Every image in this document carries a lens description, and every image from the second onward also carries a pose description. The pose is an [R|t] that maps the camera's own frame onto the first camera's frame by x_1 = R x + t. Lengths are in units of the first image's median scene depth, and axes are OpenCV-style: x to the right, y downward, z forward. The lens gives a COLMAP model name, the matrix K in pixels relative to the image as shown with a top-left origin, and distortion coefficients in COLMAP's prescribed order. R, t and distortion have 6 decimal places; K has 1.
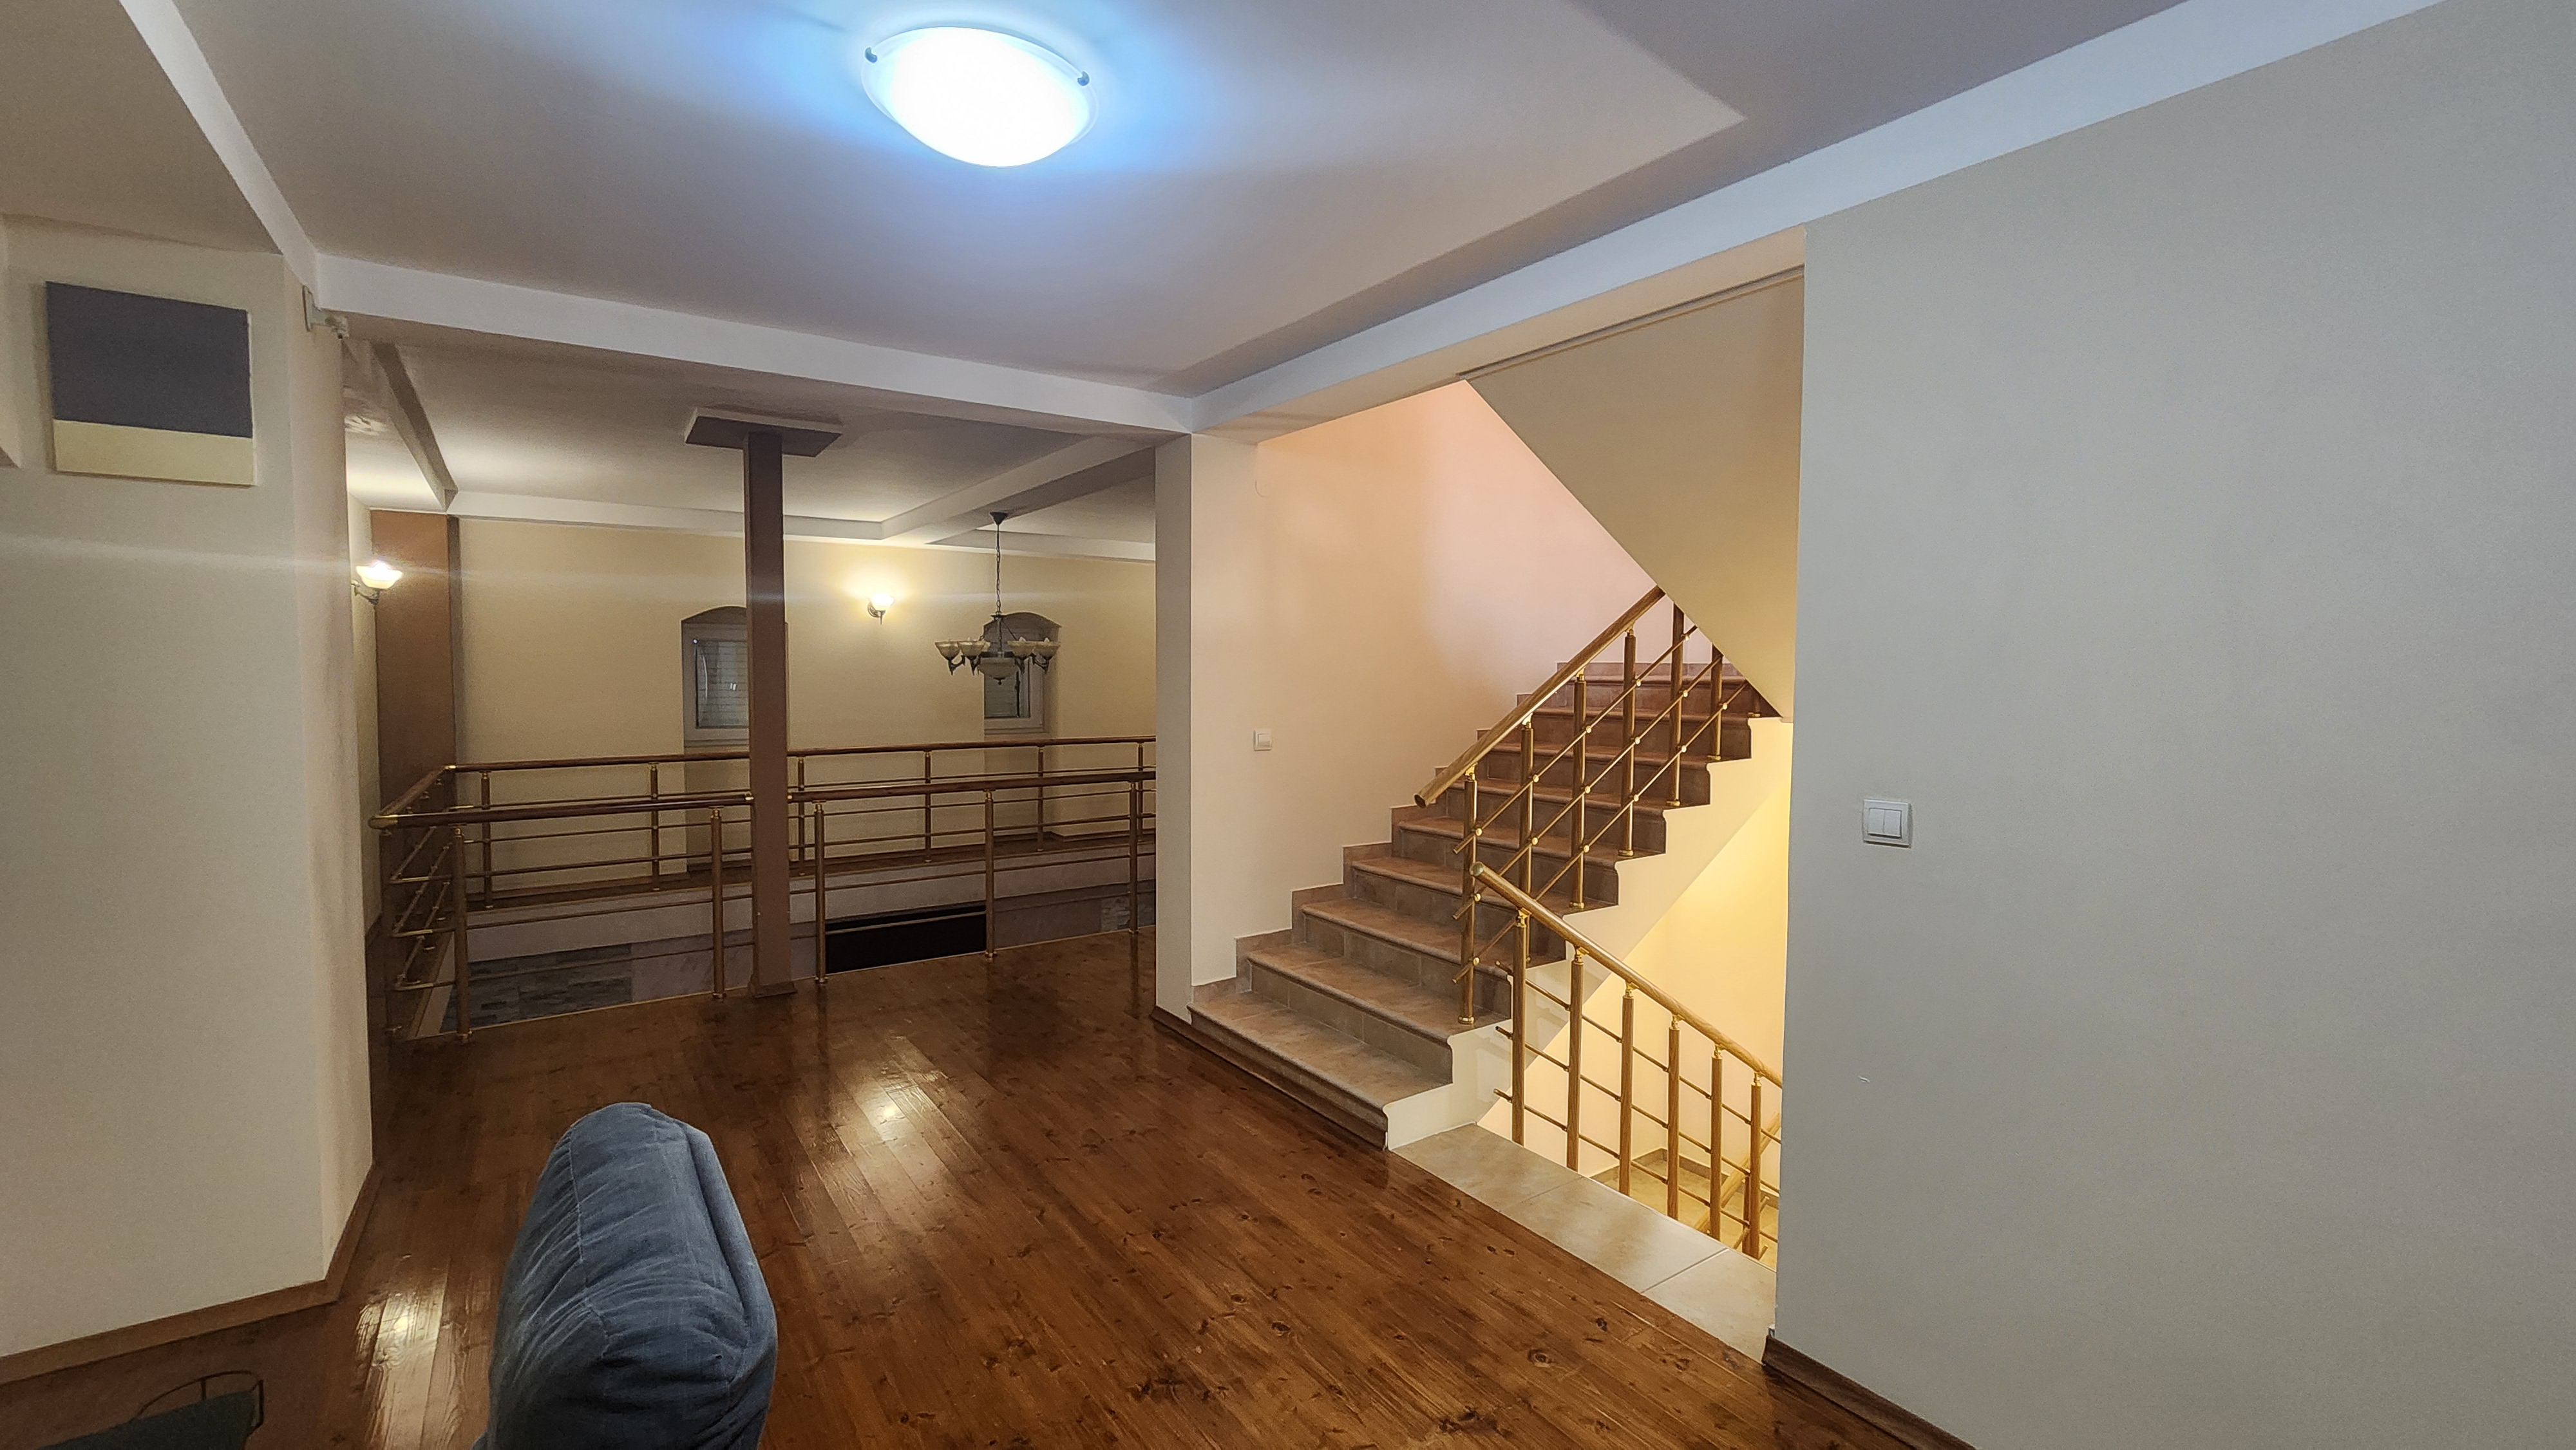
lens RADIAL K [[1062.4, 0, 1288.5], [0, 1062.4, 720.3], [0, 0, 1]] dist [-0.003975, 0.000073]
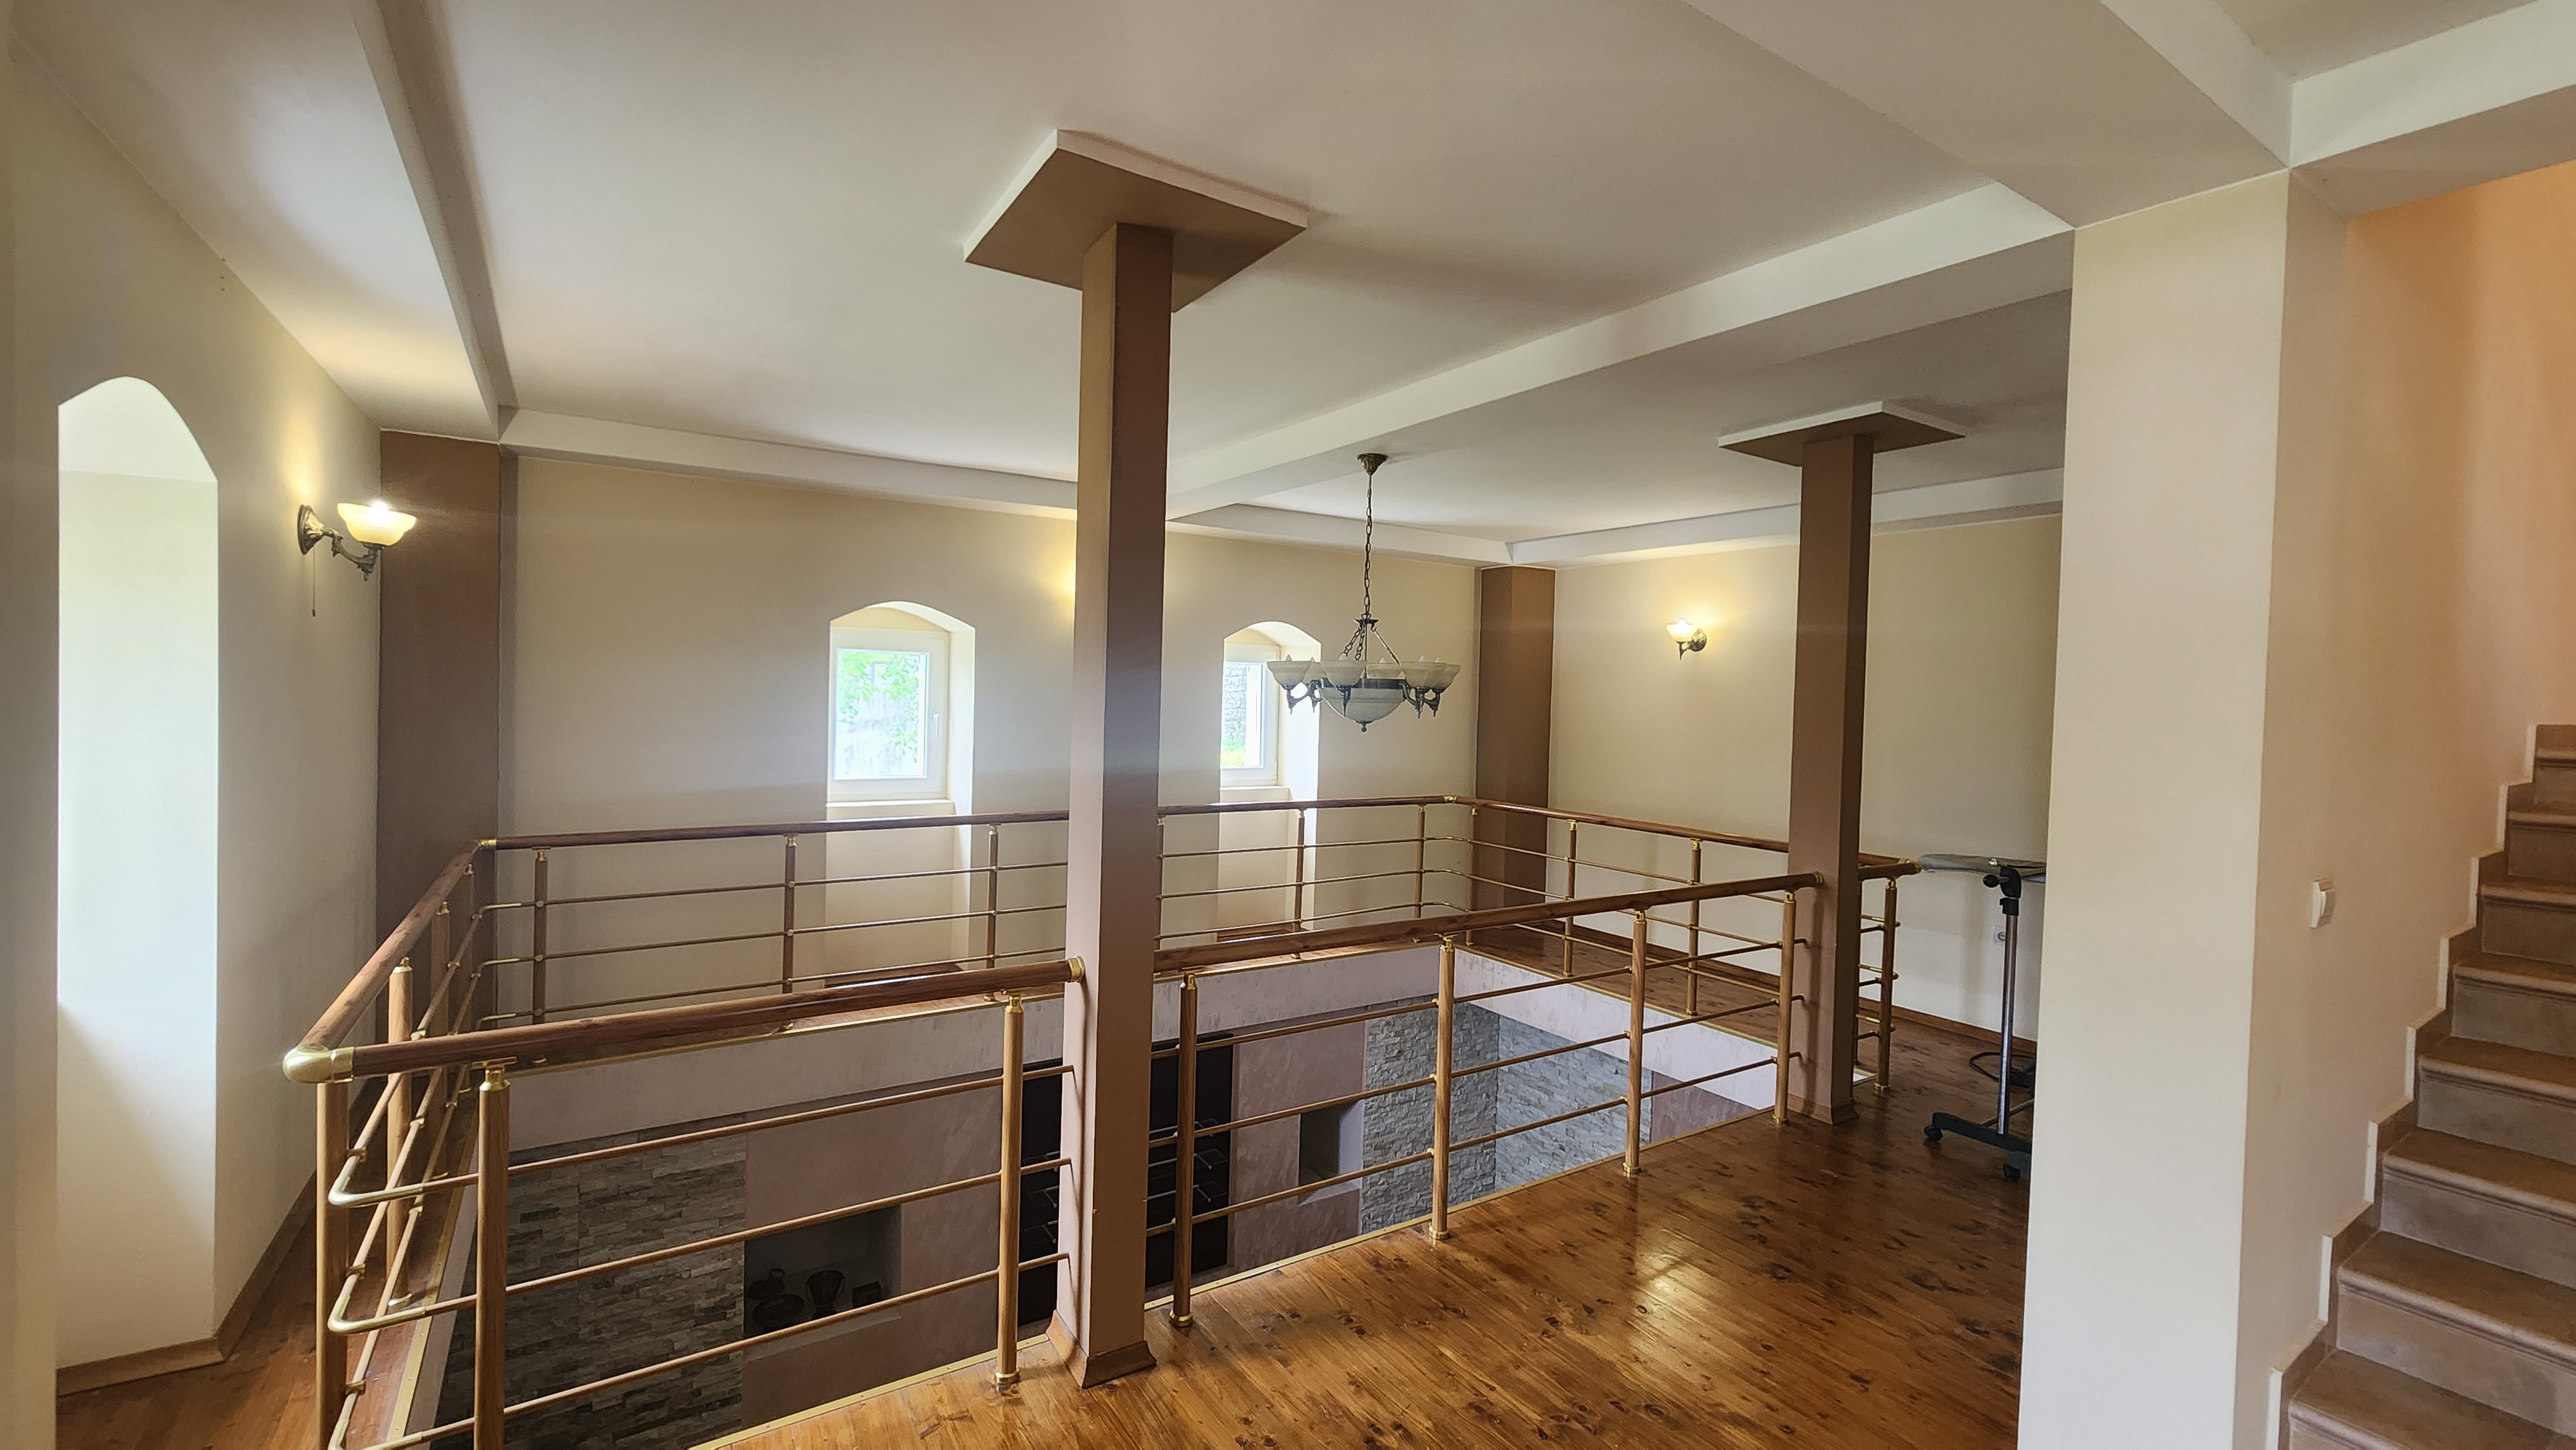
lens RADIAL K [[1062.4, 0, 1290.5], [0, 1062.4, 722.2], [0, 0, 1]] dist [-0.003975, 0.000073]
pose [[0.999416, 0.022931, -0.025326, -0.297333], [-0.023557, 0.999417, -0.024731, -0.022482], [0.024744, 0.025313, 0.999373, 0.377441]]
